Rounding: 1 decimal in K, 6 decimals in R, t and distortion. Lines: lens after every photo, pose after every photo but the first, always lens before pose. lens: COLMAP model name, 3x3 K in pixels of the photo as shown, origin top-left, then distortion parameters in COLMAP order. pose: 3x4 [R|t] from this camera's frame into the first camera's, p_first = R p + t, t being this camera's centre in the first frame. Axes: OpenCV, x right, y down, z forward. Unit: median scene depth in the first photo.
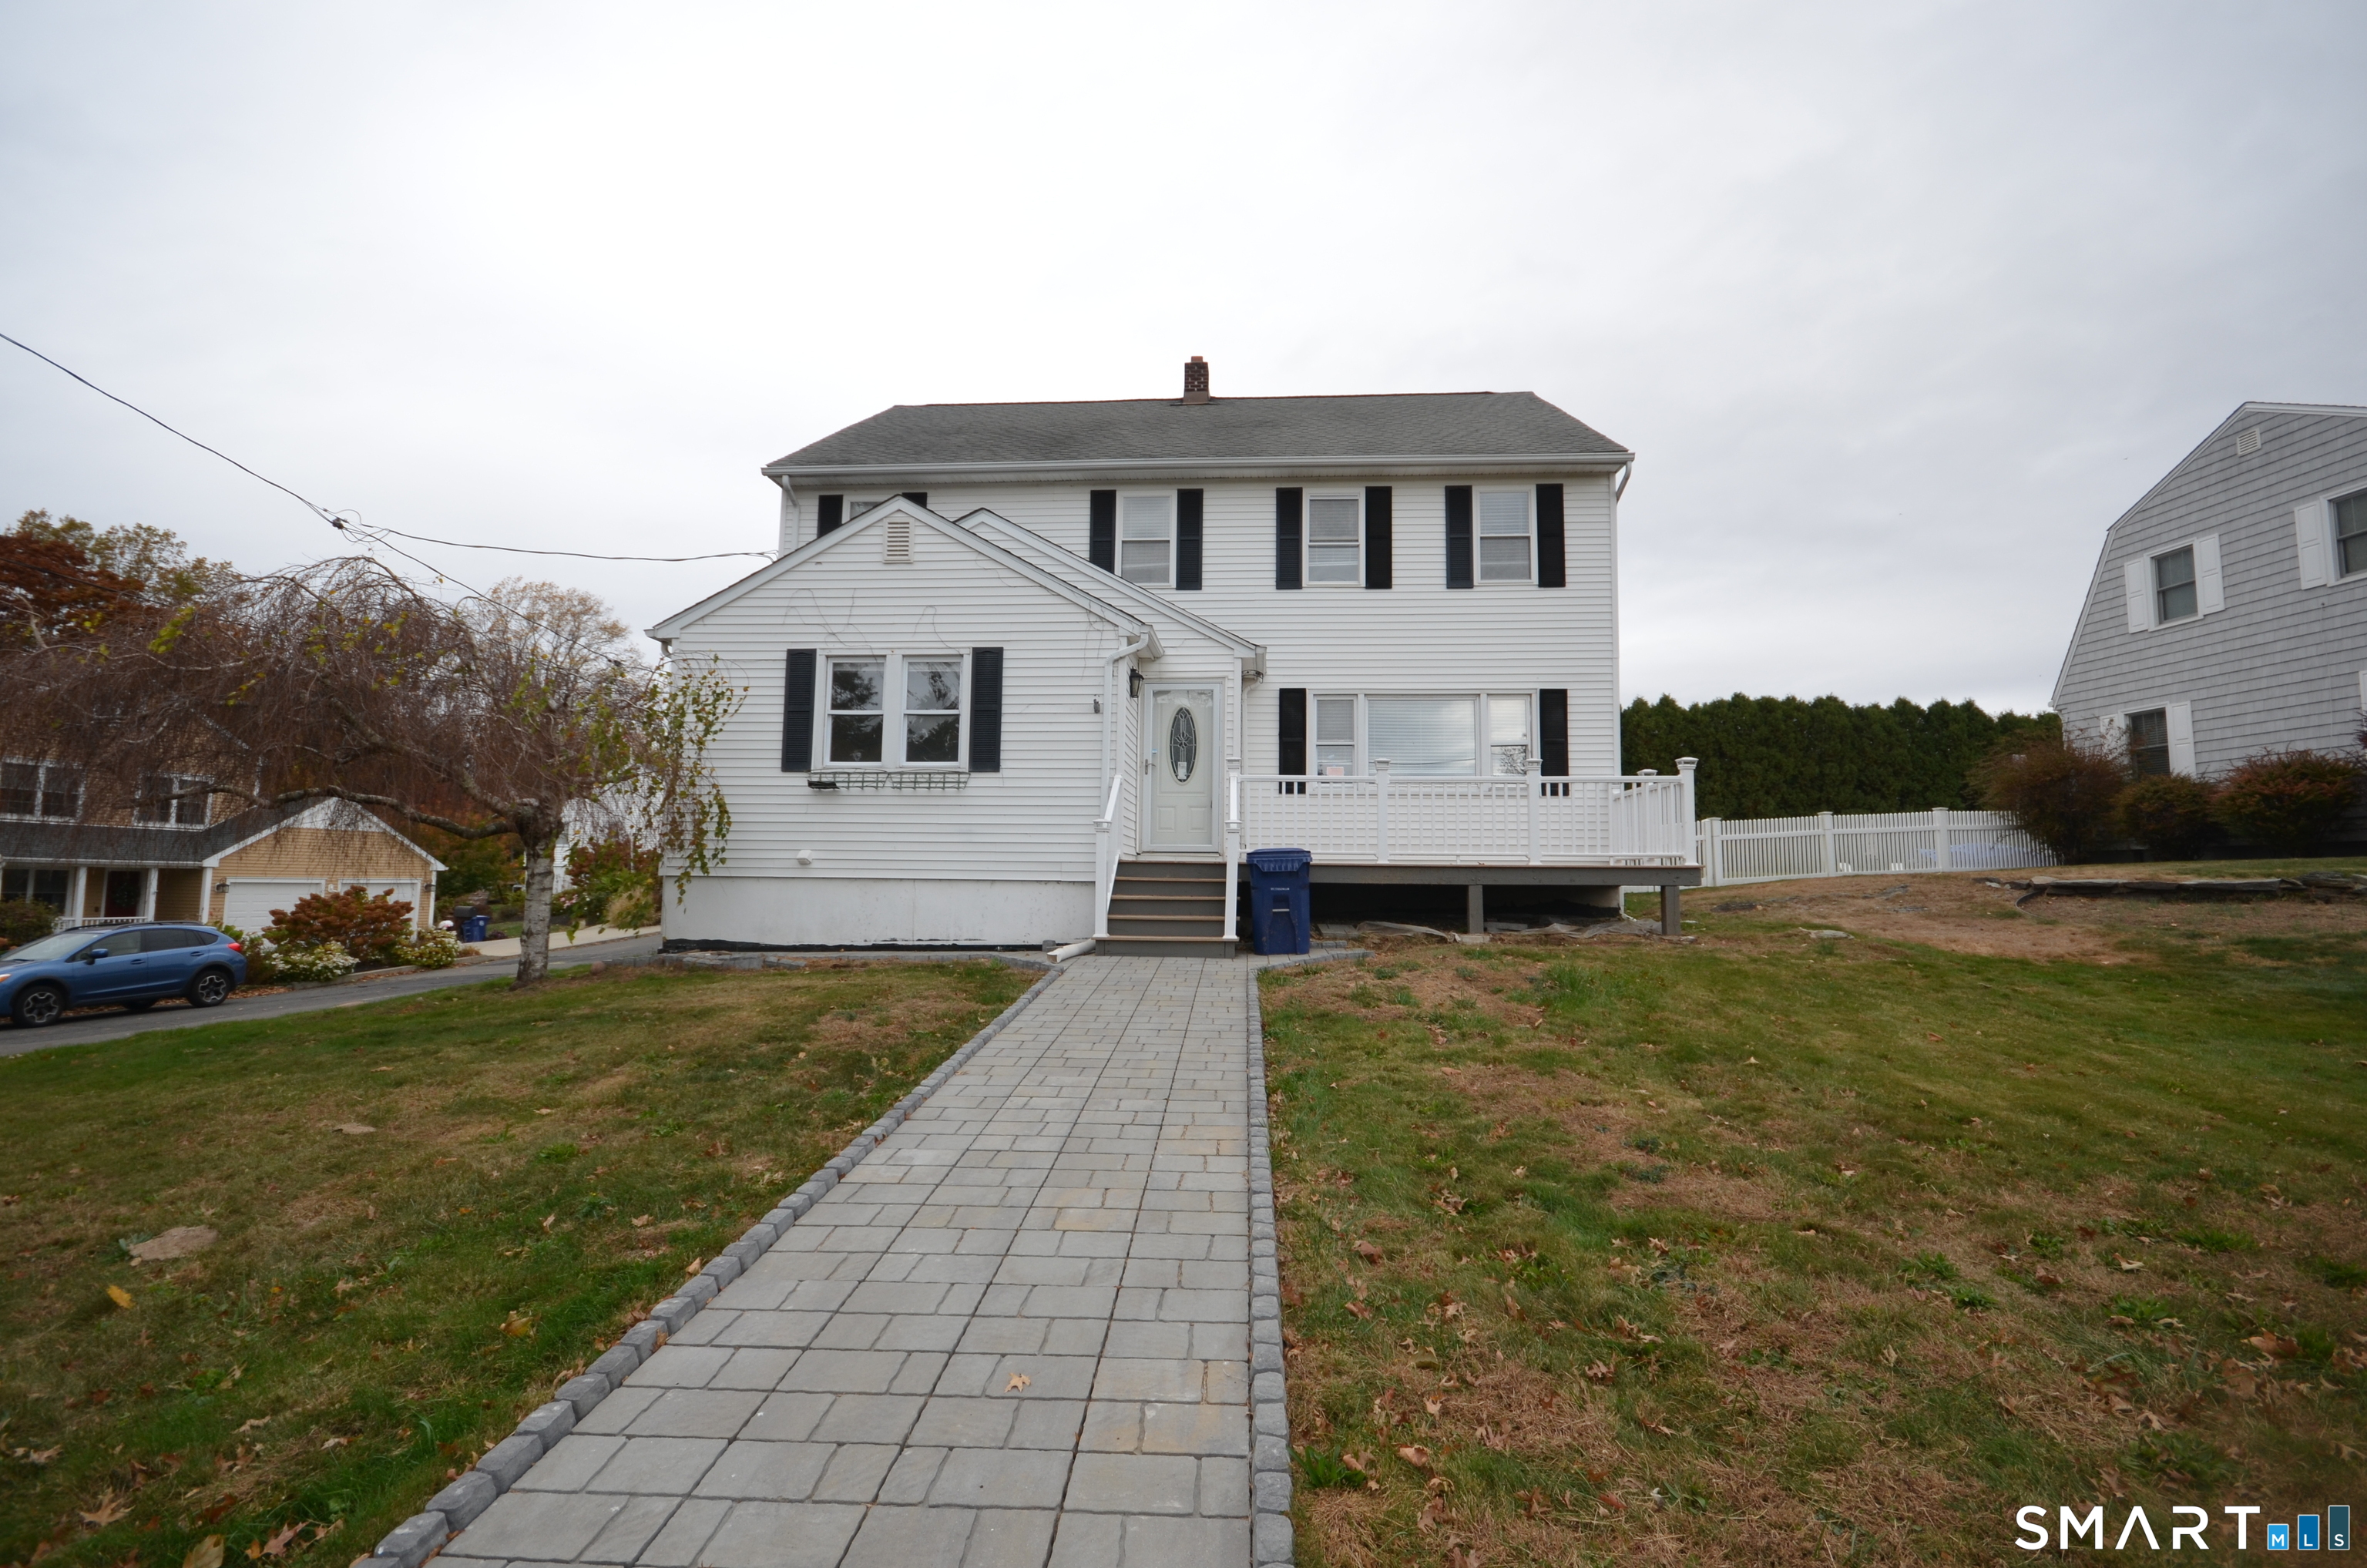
lens RADIAL K [[1071.0, 0, 1200.9], [0, 1071.0, 789.9], [0, 0, 1]] dist [0.005040, -0.009148]
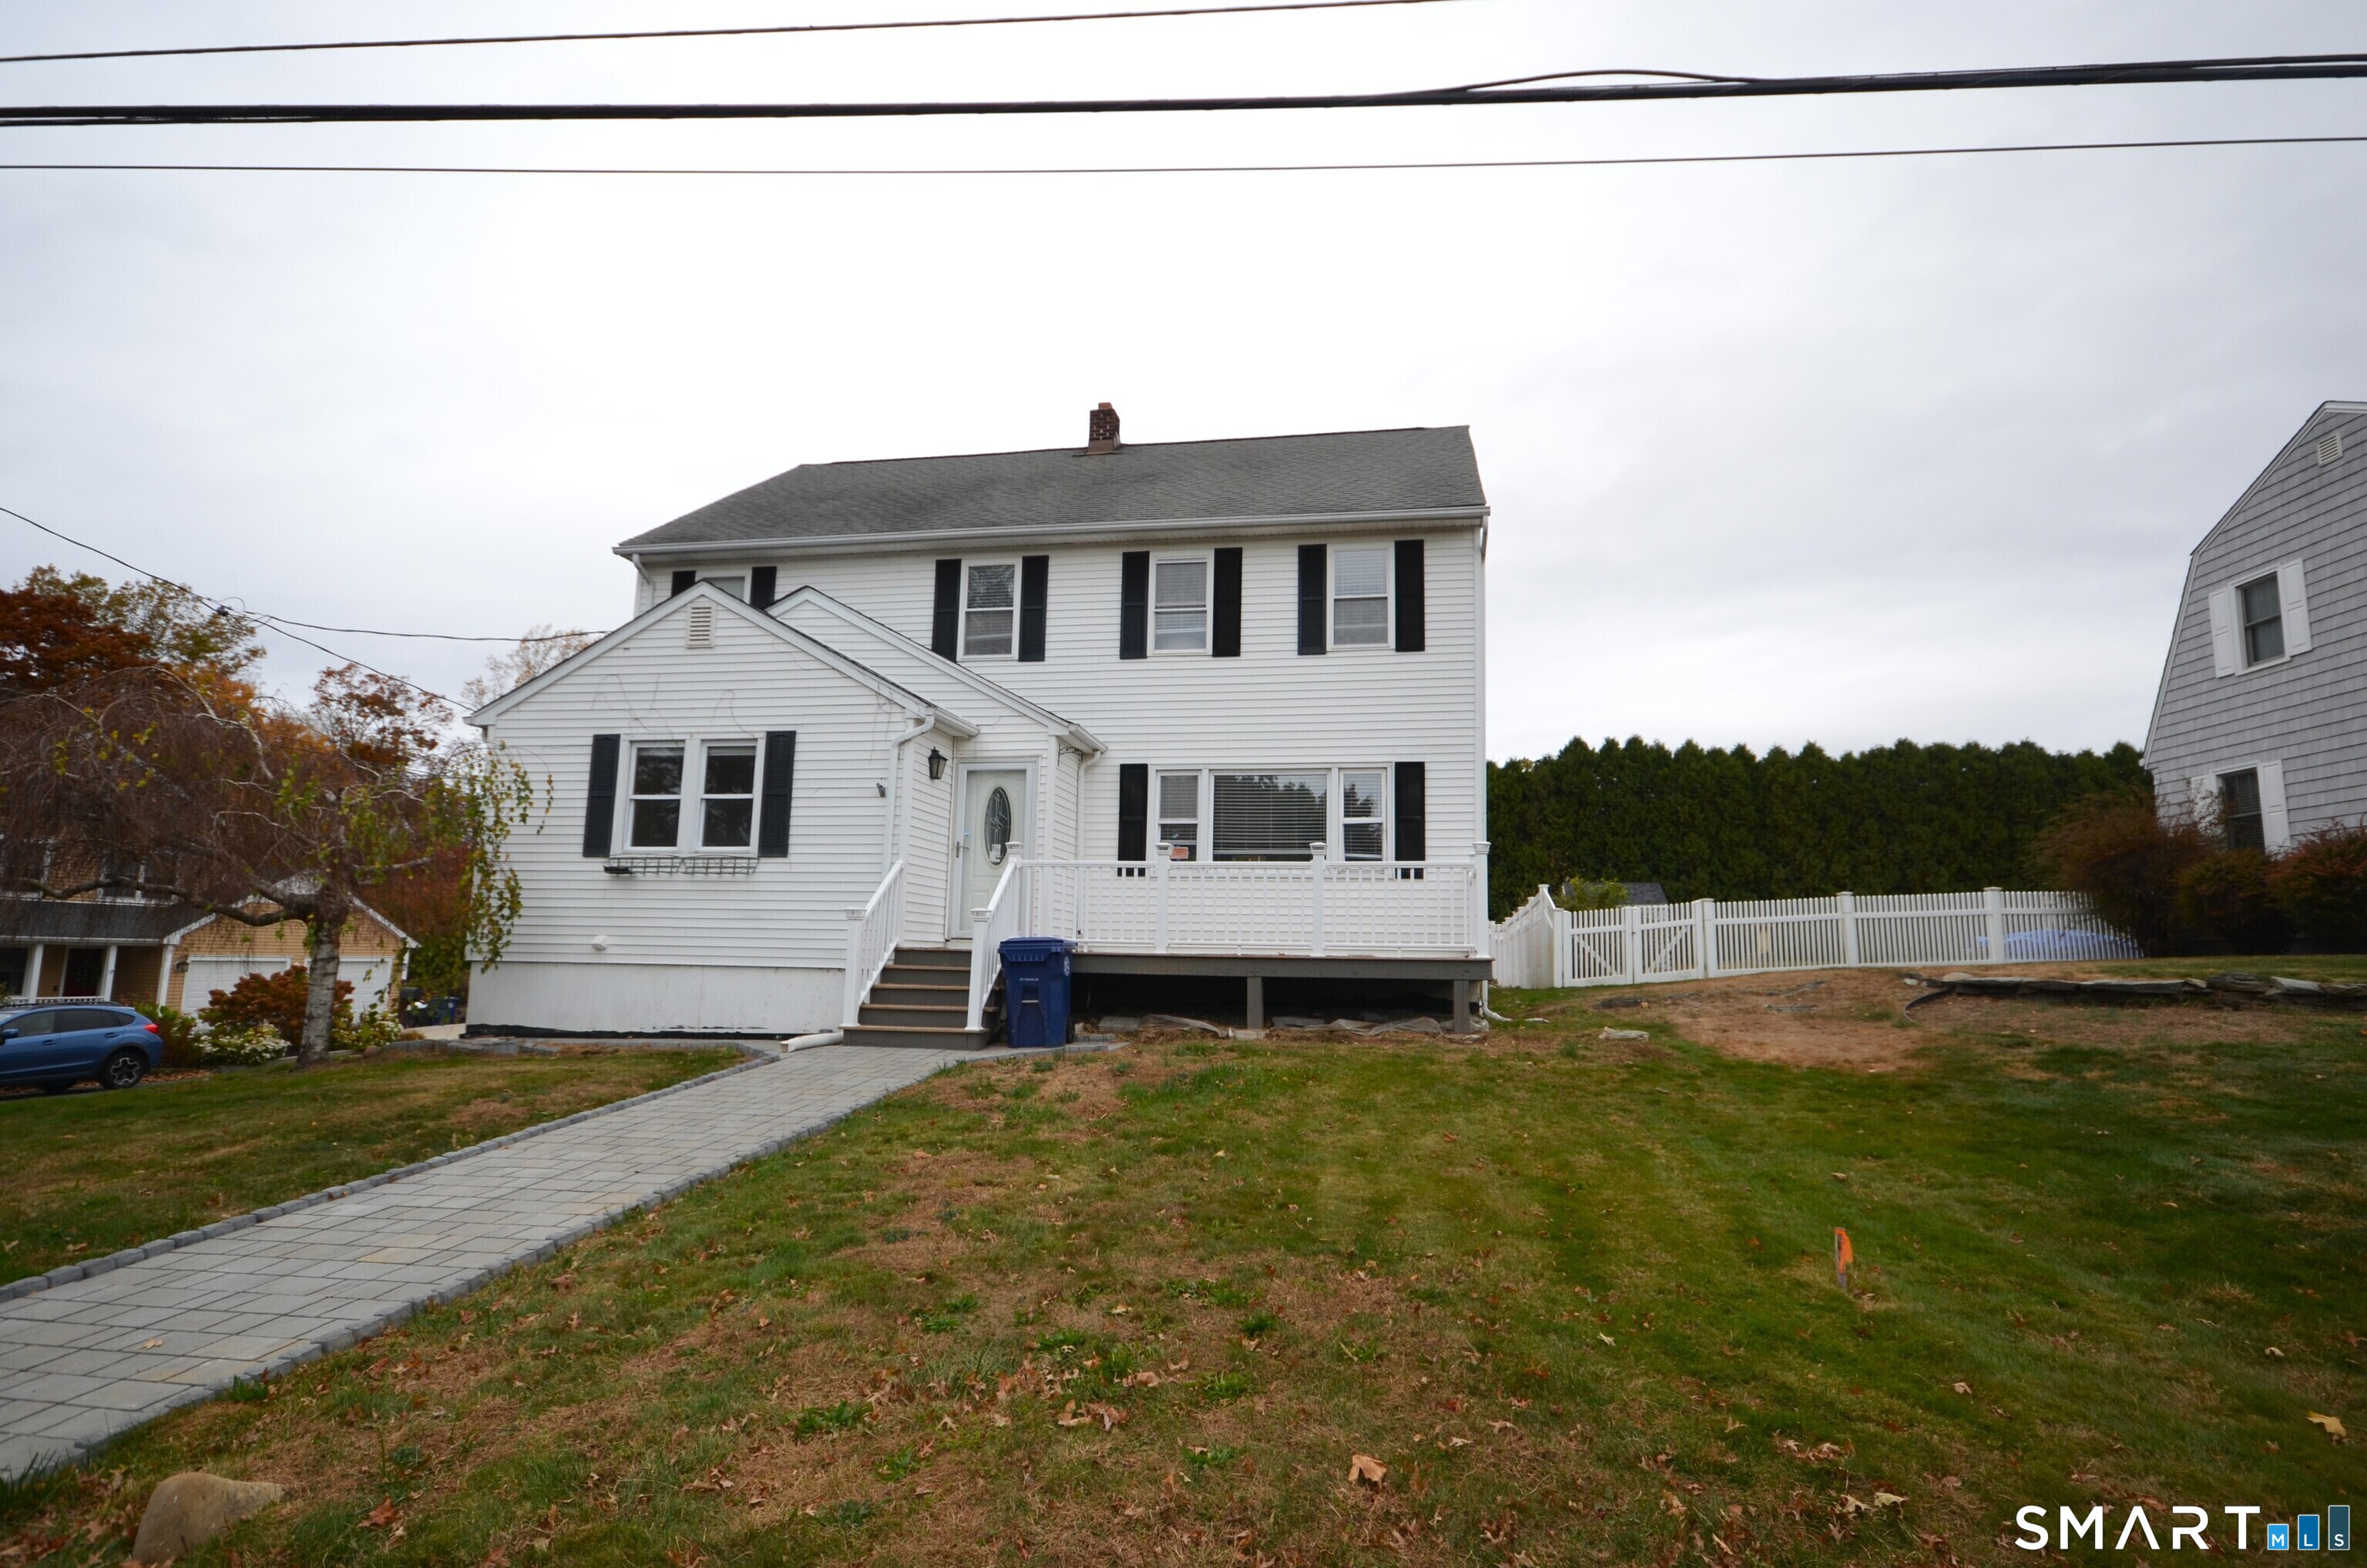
lens RADIAL K [[1278.8, 0, 1195.1], [0, 1278.8, 786.4], [0, 0, 1]] dist [0.011922, 0.003166]
pose [[0.993220, -0.007972, -0.115973, 0.256869], [0.001963, 0.998654, -0.051831, -0.015764], [0.116230, 0.051251, 0.991899, -0.103049]]
